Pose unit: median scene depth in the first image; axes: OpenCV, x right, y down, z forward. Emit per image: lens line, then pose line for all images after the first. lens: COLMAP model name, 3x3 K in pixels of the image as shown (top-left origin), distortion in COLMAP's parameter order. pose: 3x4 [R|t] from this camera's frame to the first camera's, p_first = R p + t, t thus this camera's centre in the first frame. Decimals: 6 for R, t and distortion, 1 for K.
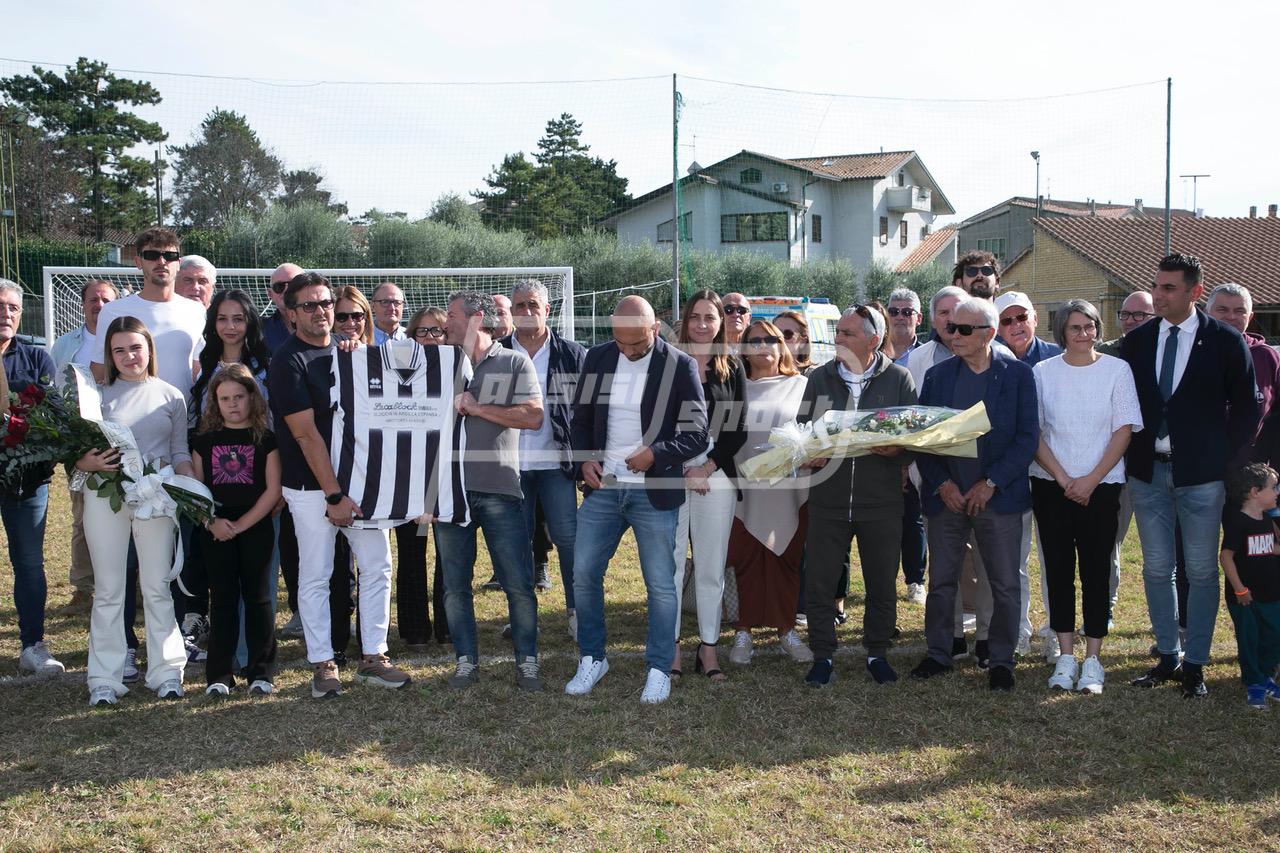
lens RADIAL K [[1647.2, 0, 622.9], [0, 1647.2, 423.9], [0, 0, 1]] dist [0.145036, 0.102651]
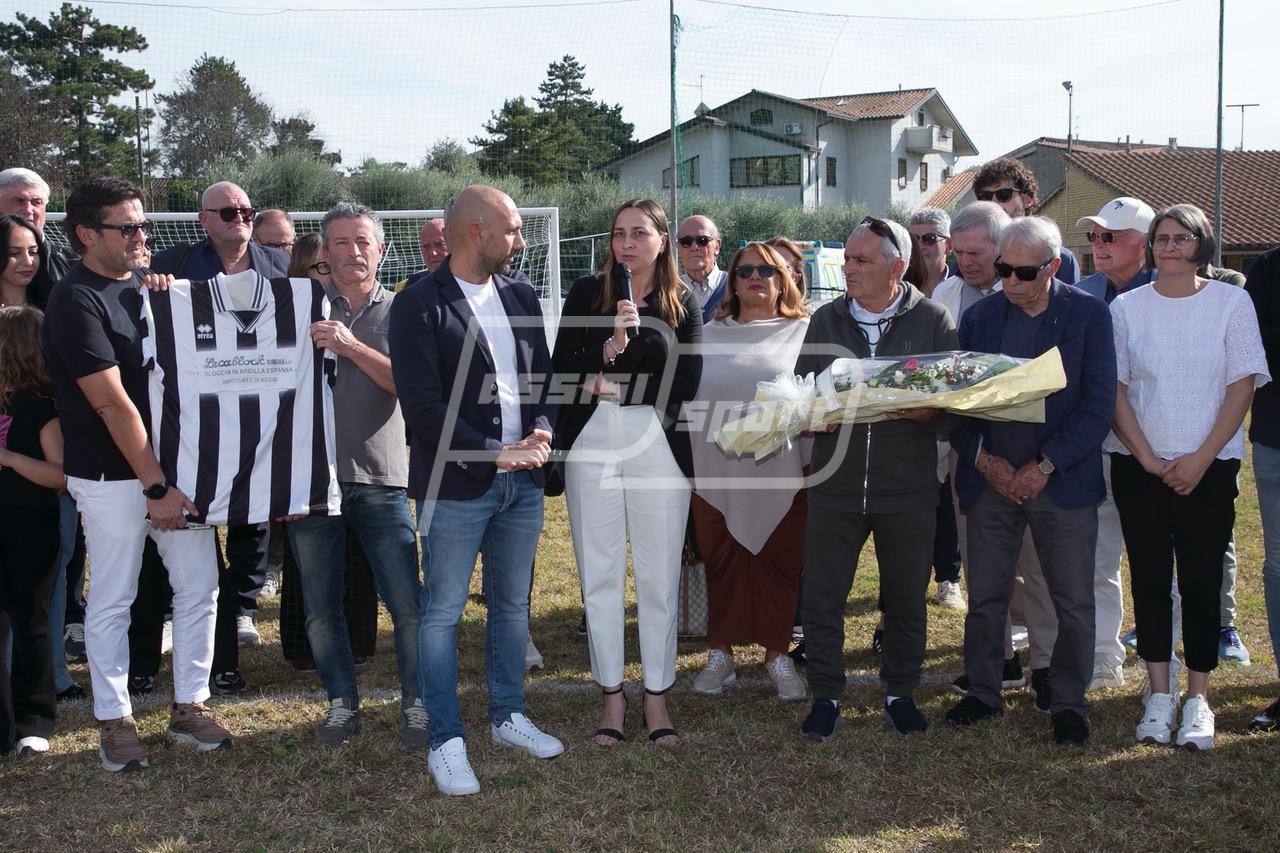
lens RADIAL K [[1536.7, 0, 588.5], [0, 1536.7, 422.9], [0, 0, 1]] dist [0.097585, 0.047895]
pose [[0.999064, -0.005321, -0.042929, 0.015928], [0.006570, 0.999557, 0.029012, -0.000737], [0.042756, -0.029267, 0.998657, 0.108874]]
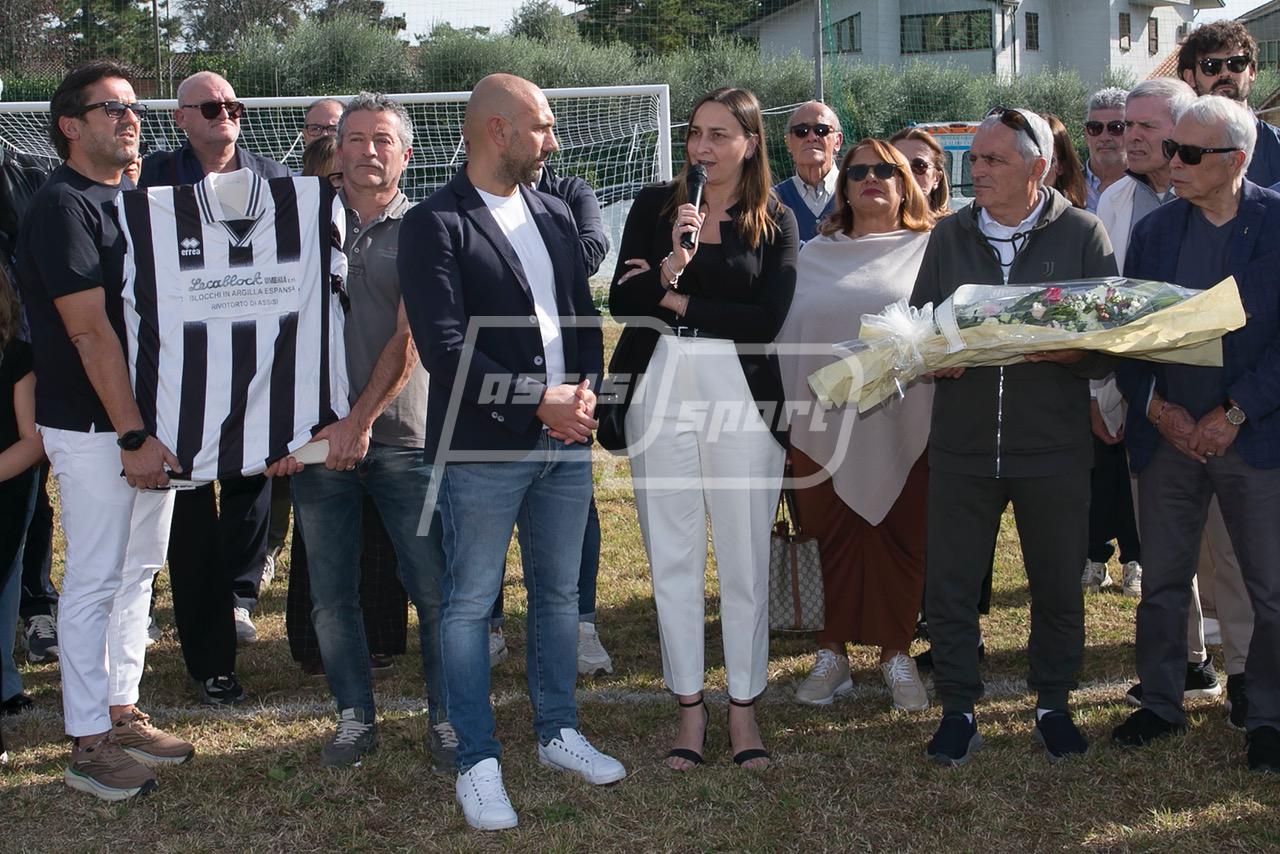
lens RADIAL K [[1987.4, 0, 637.6], [0, 1987.4, 332.8], [0, 0, 1]] dist [0.043546, 0.092400]
pose [[0.995276, -0.012595, -0.096263, 0.027171], [0.014417, 0.999729, 0.018258, -0.002581], [0.096007, -0.019559, 0.995189, 0.101052]]
